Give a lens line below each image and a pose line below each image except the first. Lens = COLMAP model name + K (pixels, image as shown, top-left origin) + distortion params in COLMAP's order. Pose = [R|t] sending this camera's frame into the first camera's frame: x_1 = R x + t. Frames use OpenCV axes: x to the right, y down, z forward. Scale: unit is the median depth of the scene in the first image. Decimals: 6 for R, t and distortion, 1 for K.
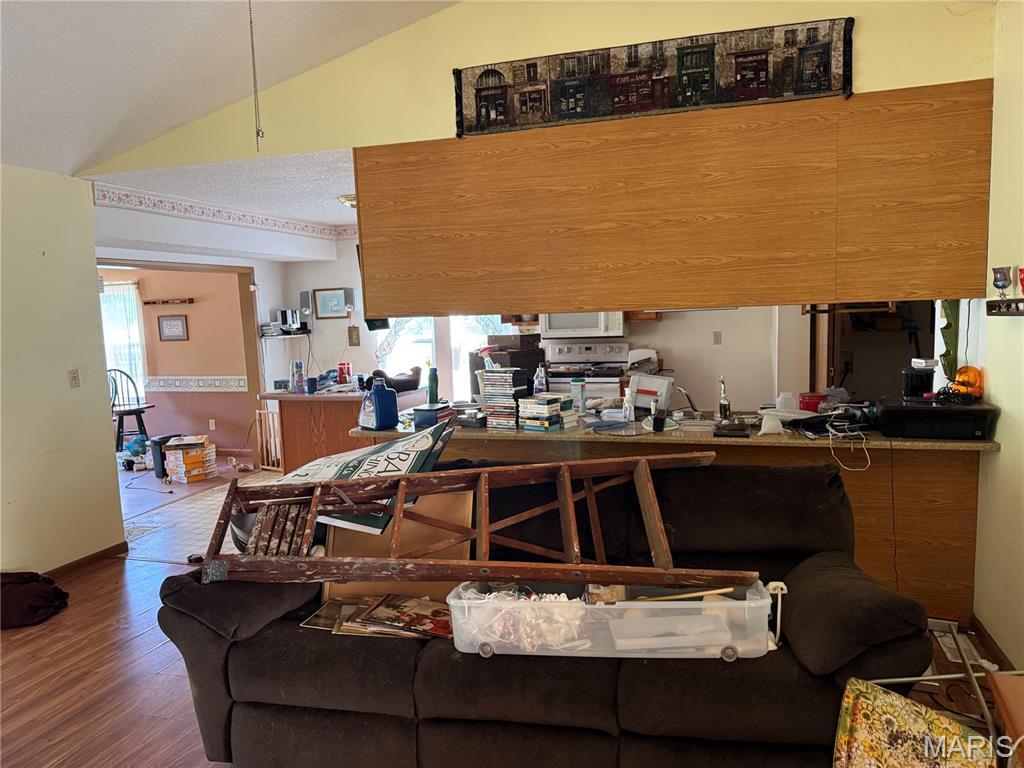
lens RADIAL K [[716.5, 0, 518.1], [0, 716.5, 387.9], [0, 0, 1]] dist [0.034746, -0.045983]
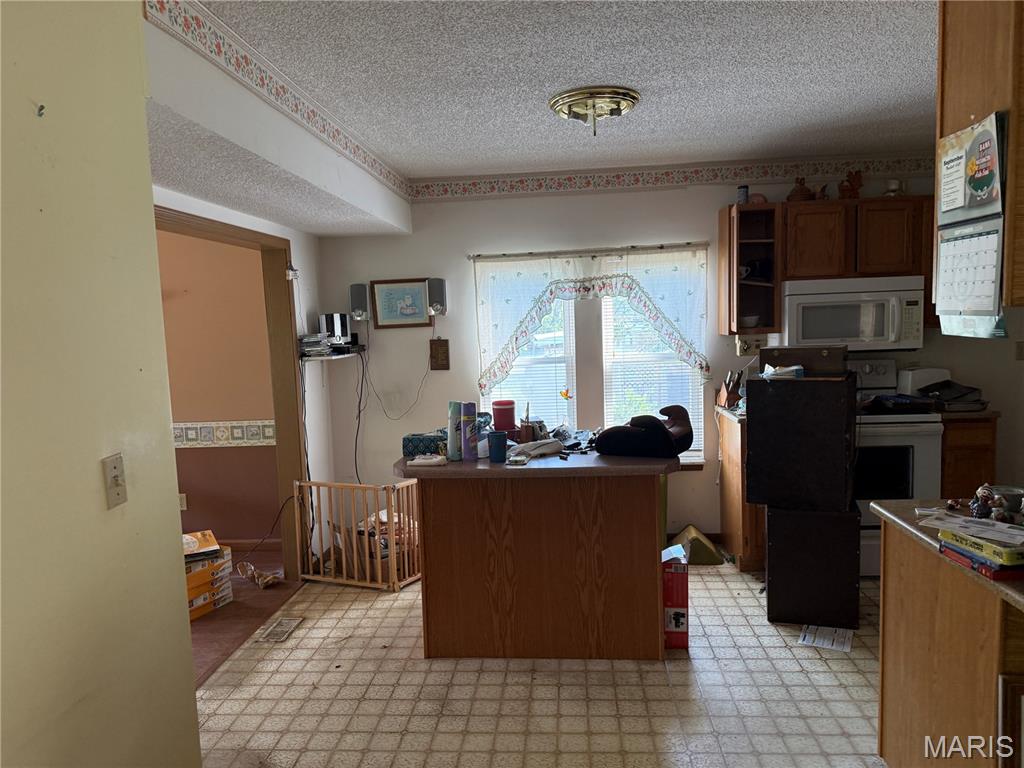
lens RADIAL K [[716.5, 0, 511.2], [0, 716.5, 387.8], [0, 0, 1]] dist [0.034746, -0.045983]
pose [[0.977702, -0.021366, 0.208907, -0.311222], [0.026358, 0.999429, -0.021142, -0.028809], [-0.208336, 0.026176, 0.977707, 0.382602]]
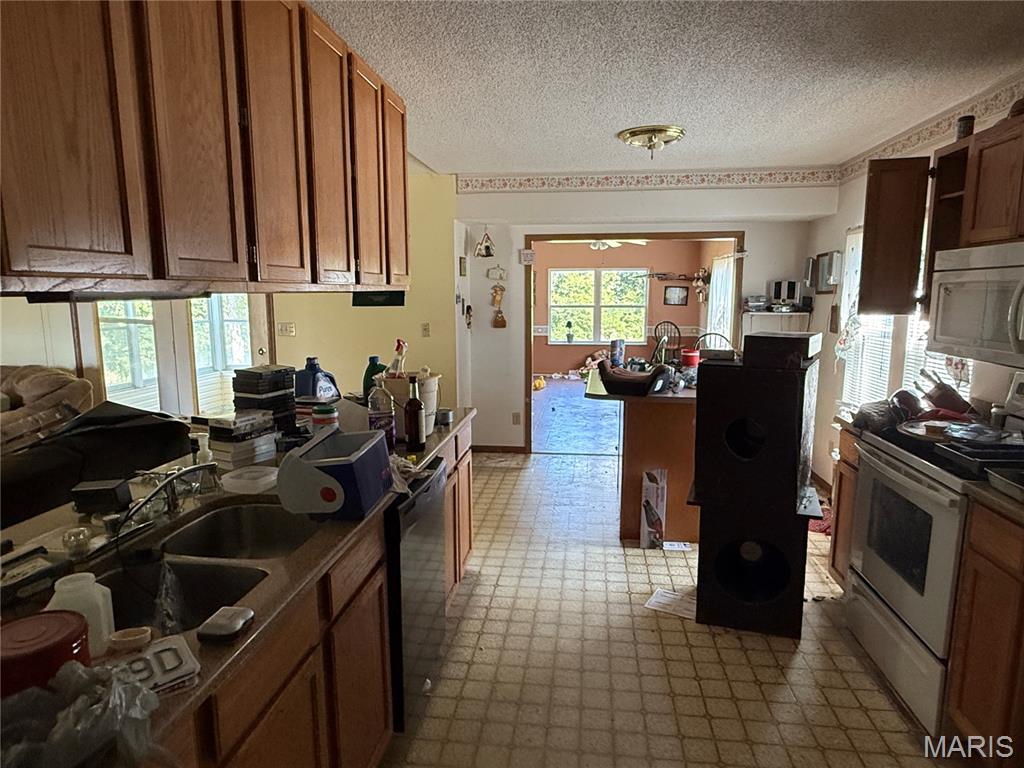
lens RADIAL K [[642.8, 0, 514.5], [0, 642.8, 390.1], [0, 0, 1]] dist [0.043186, -0.000018]
pose [[0.156226, 0.187685, -0.969726, 0.373353], [-0.116535, 0.978426, 0.170595, -0.079667], [0.980823, 0.086356, 0.174727, 0.602058]]
